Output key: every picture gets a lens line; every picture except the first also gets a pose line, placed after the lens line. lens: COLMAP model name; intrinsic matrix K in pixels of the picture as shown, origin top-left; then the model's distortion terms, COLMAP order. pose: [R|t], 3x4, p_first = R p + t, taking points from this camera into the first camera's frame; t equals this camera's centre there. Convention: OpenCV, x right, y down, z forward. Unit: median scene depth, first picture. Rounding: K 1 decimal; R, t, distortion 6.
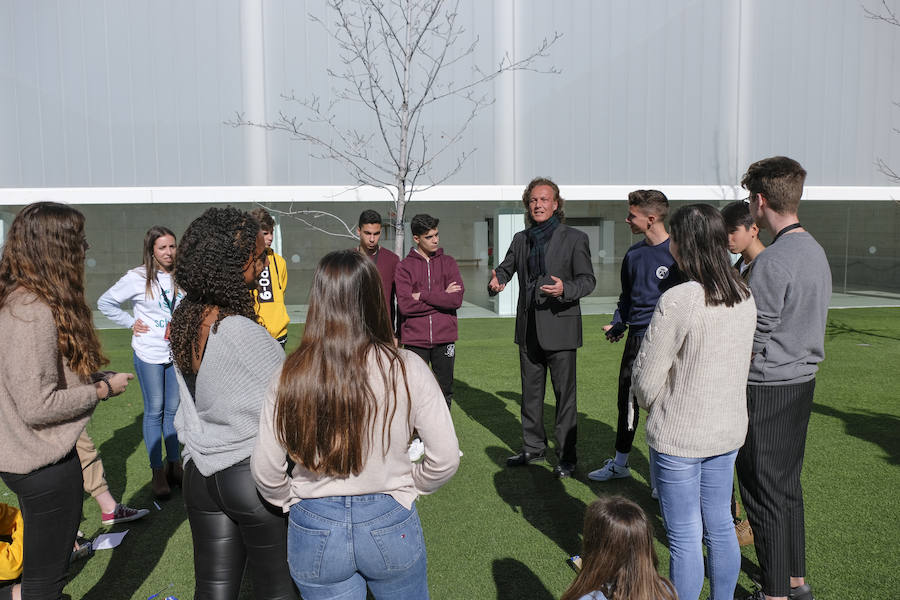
lens RADIAL K [[704.1, 0, 448.9], [0, 704.1, 295.1], [0, 0, 1]] dist [-0.010684, -0.000317]
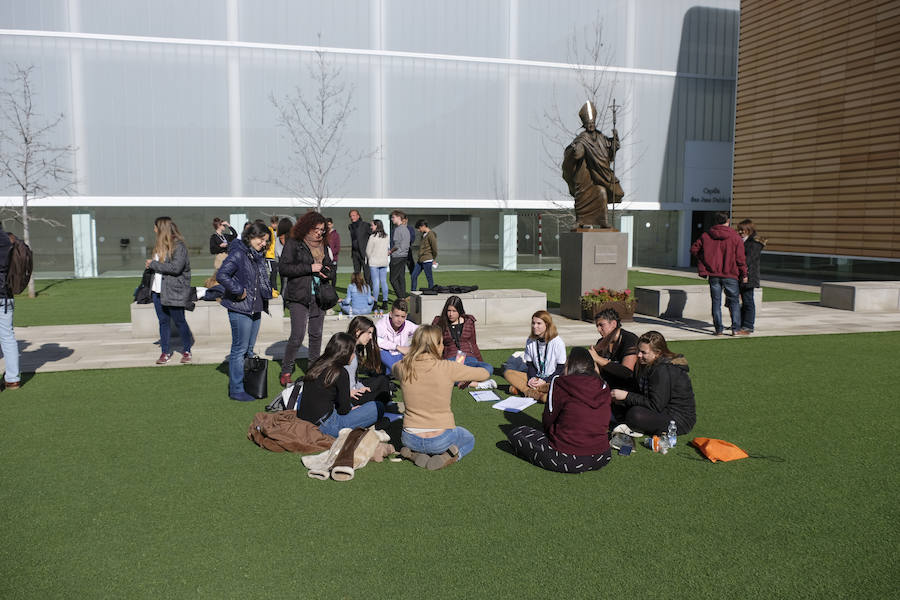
lens RADIAL K [[704.1, 0, 448.9], [0, 704.1, 295.1], [0, 0, 1]] dist [-0.010684, -0.000317]
pose [[0.993208, -0.006451, 0.116173, 0.092632], [0.005326, 0.999936, 0.009987, 0.130818], [-0.116230, -0.009301, 0.993179, -1.460055]]
